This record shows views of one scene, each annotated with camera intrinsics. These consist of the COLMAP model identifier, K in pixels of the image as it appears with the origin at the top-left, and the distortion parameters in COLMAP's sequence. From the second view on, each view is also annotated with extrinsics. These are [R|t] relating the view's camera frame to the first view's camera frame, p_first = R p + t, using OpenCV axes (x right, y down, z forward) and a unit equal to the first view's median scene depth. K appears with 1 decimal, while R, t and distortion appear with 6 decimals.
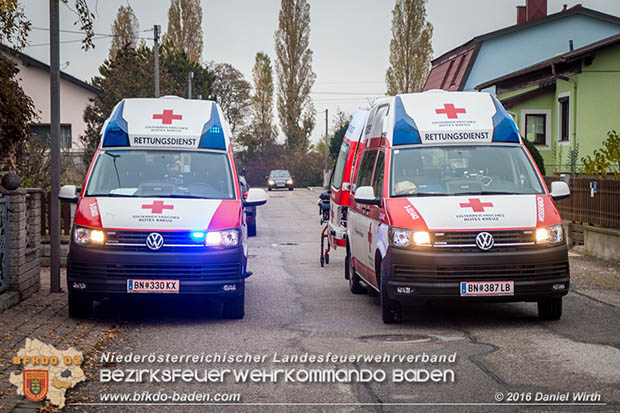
lens RADIAL K [[1279.2, 0, 309.3], [0, 1279.2, 204.1], [0, 0, 1]] dist [-0.145898, 0.000000]
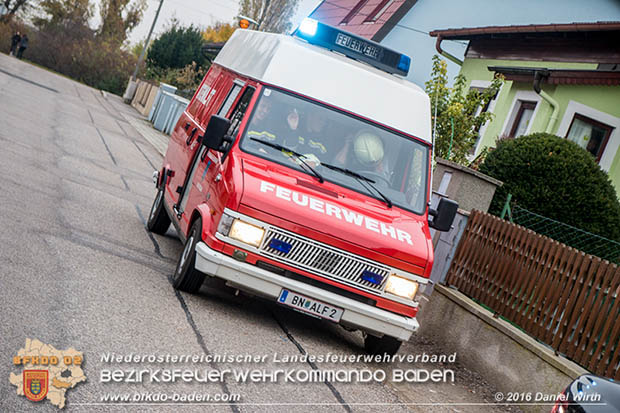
lens RADIAL K [[1382.1, 0, 309.7], [0, 1382.1, 206.9], [0, 0, 1]] dist [0.369419, 0.000000]
pose [[0.926390, 0.340738, 0.160311, 0.005548], [-0.347572, 0.937520, 0.015833, -0.007432], [-0.144900, -0.070387, 0.986940, 0.288991]]
